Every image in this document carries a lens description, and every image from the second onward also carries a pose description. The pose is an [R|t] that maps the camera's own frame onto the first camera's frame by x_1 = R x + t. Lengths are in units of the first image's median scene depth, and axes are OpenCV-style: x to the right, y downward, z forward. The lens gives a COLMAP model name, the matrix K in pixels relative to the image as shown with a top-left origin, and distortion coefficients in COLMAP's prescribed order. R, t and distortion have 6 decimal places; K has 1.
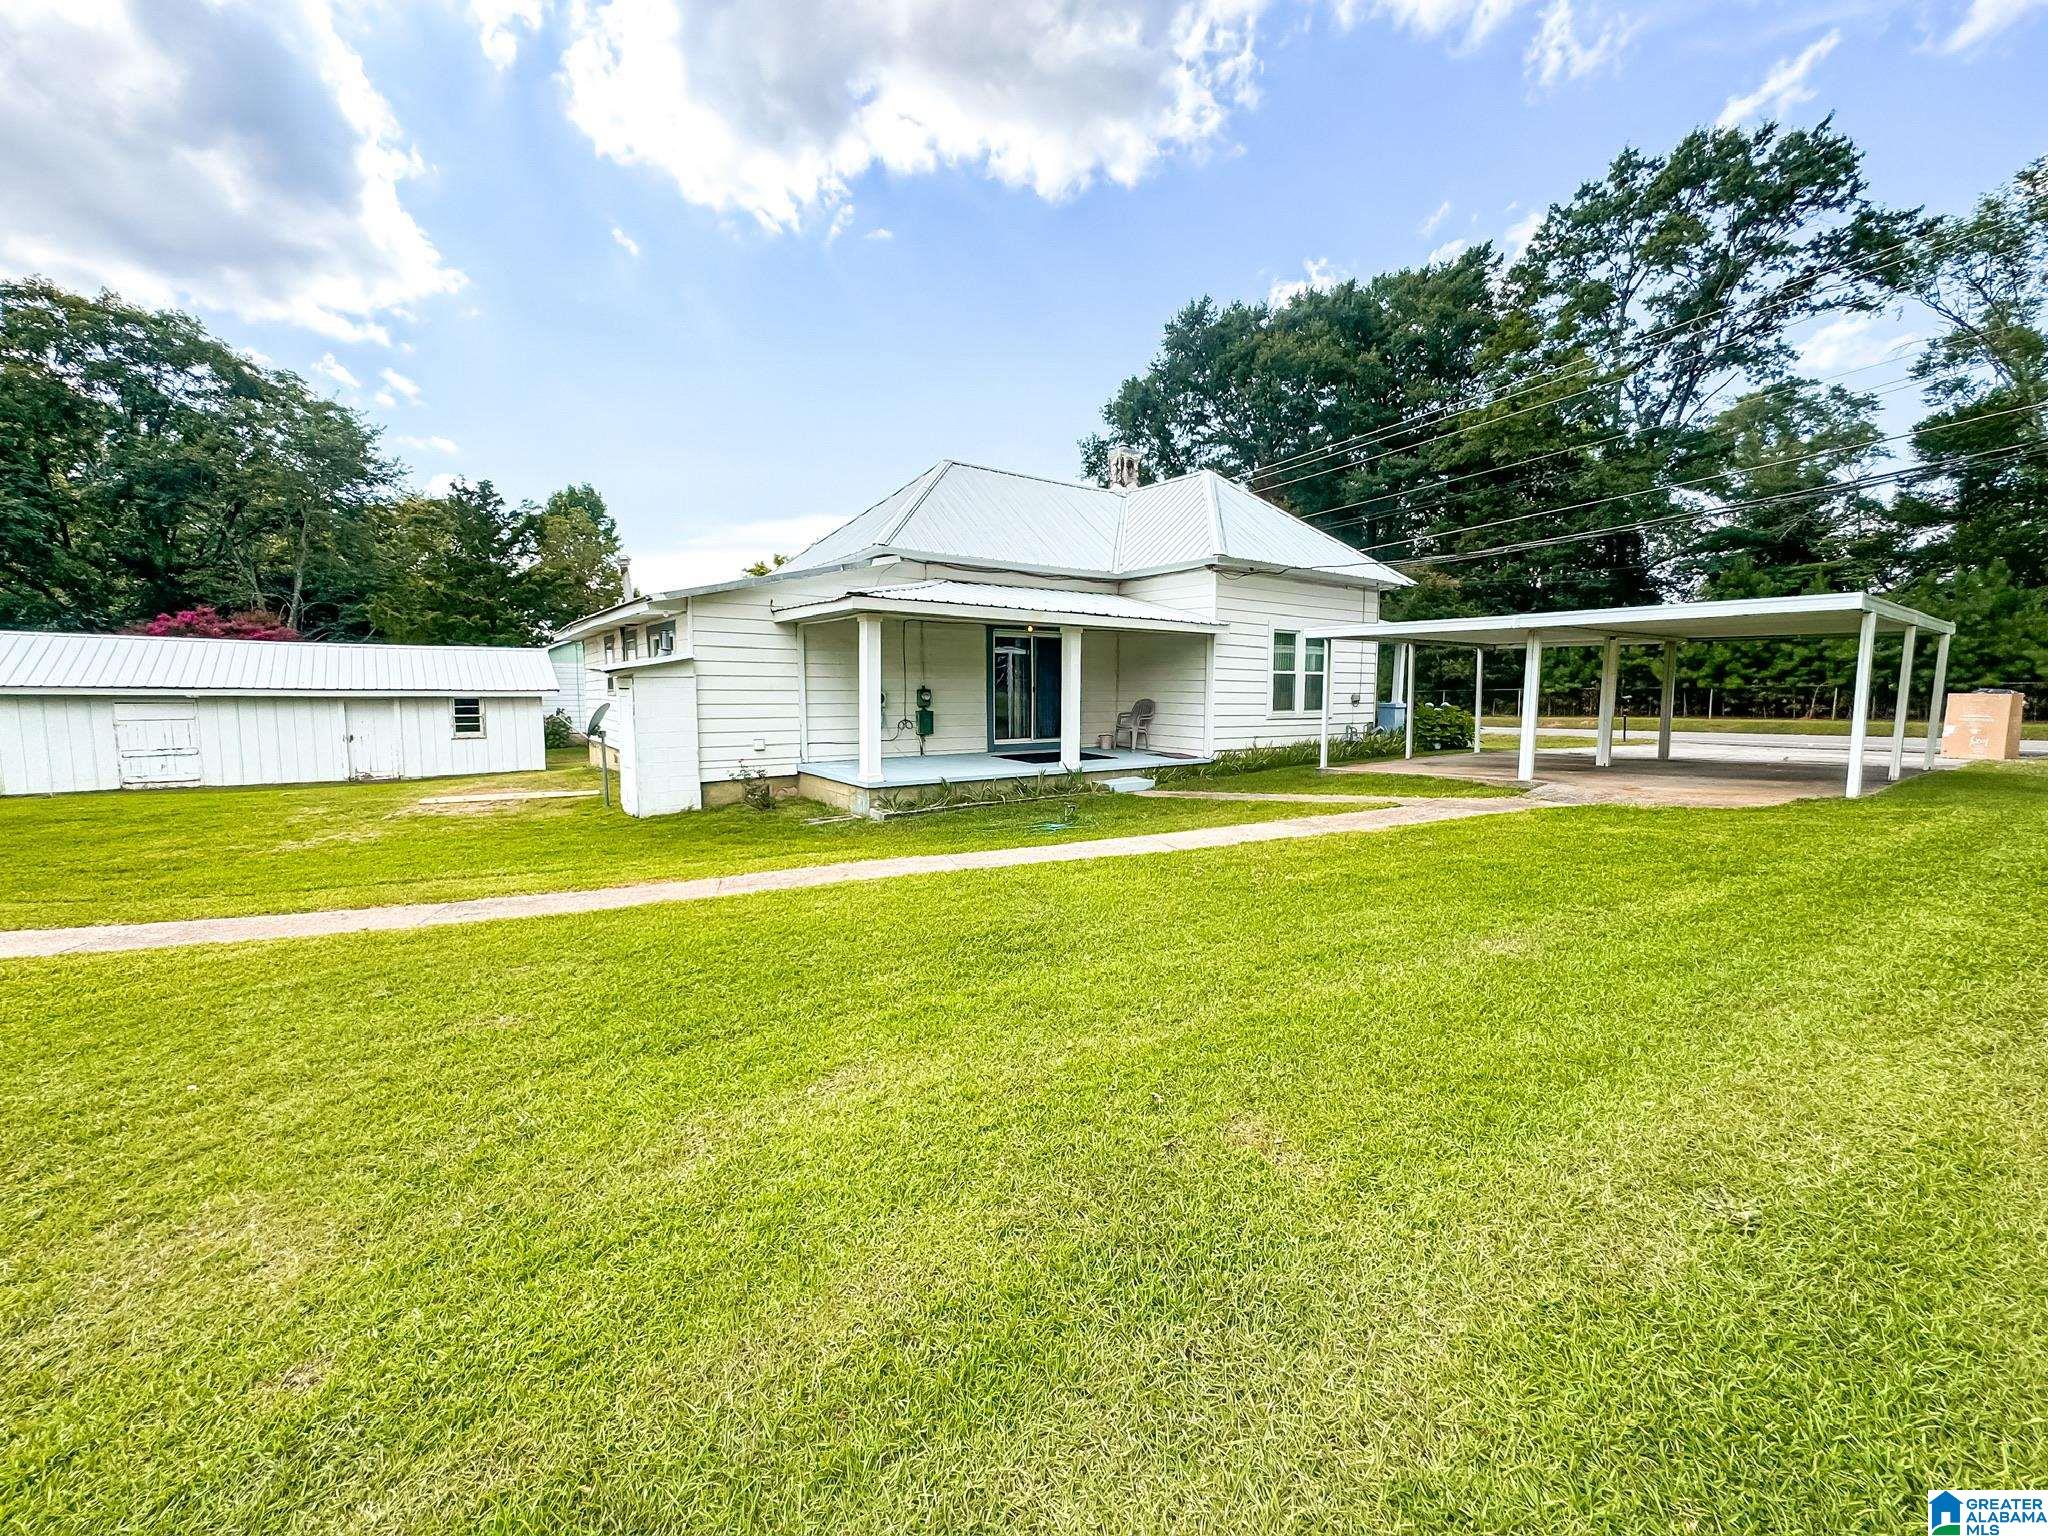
lens RADIAL K [[819.8, 0, 1024.0], [0, 819.8, 768.0], [0, 0, 1]] dist [0.001130, 0.000108]
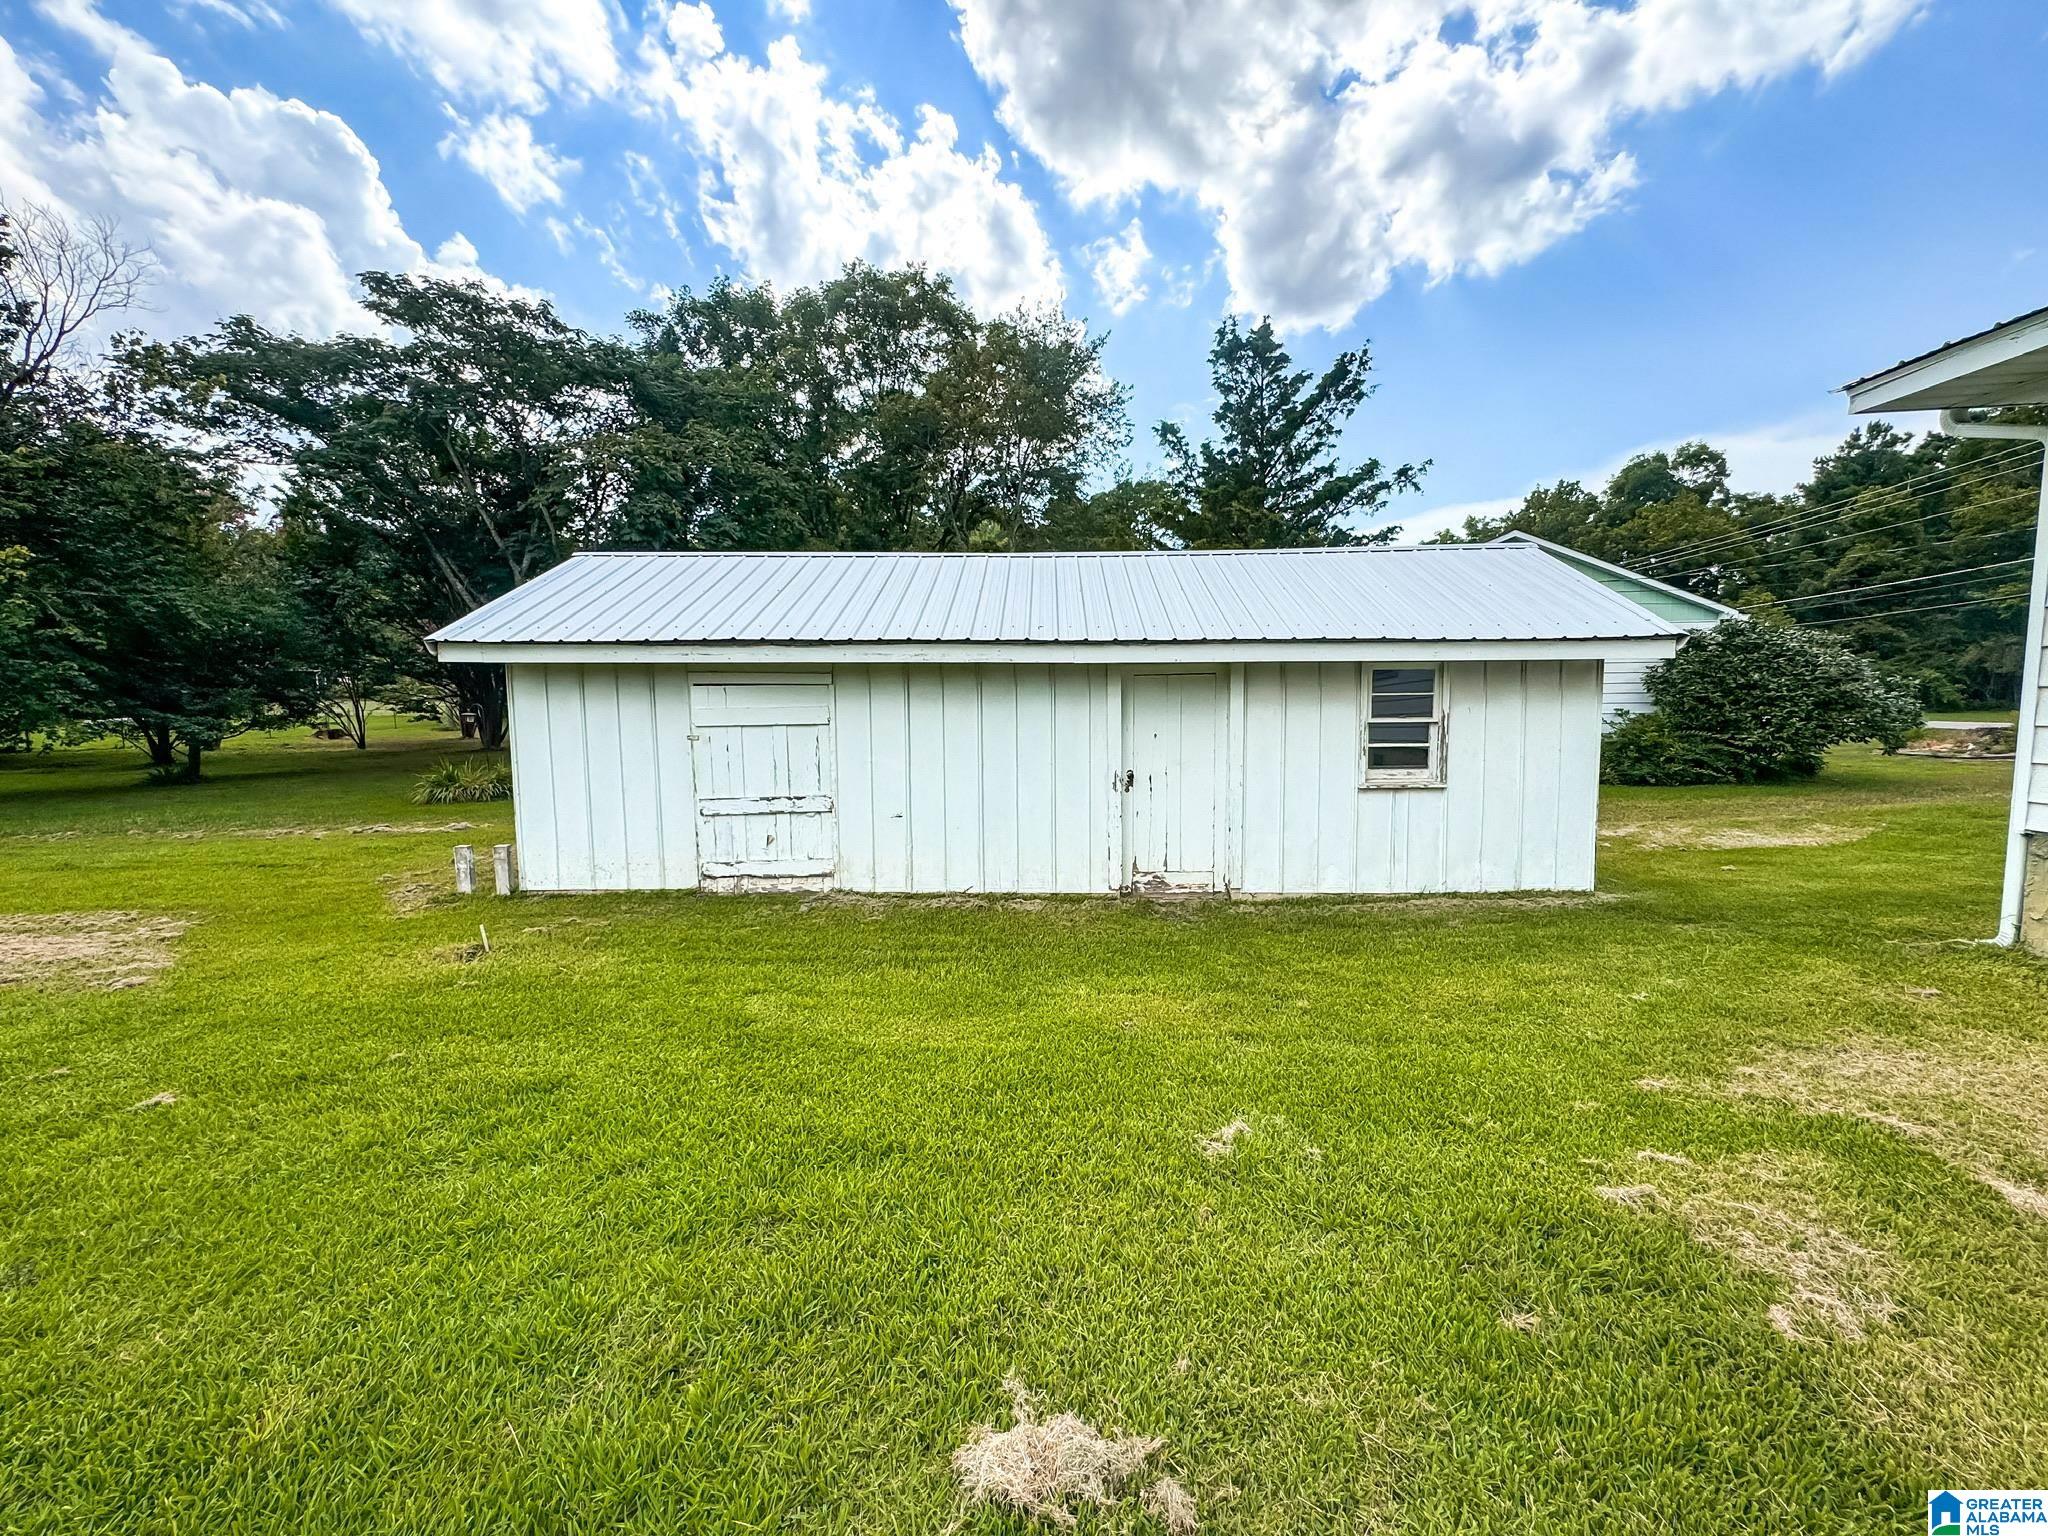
lens RADIAL K [[819.8, 0, 1024.0], [0, 819.8, 768.0], [0, 0, 1]] dist [0.001130, 0.000108]
pose [[0.762669, 0.052860, -0.644626, -0.479019], [-0.049665, 0.998498, 0.023119, -0.036814], [0.644880, 0.014383, 0.764149, 0.532674]]
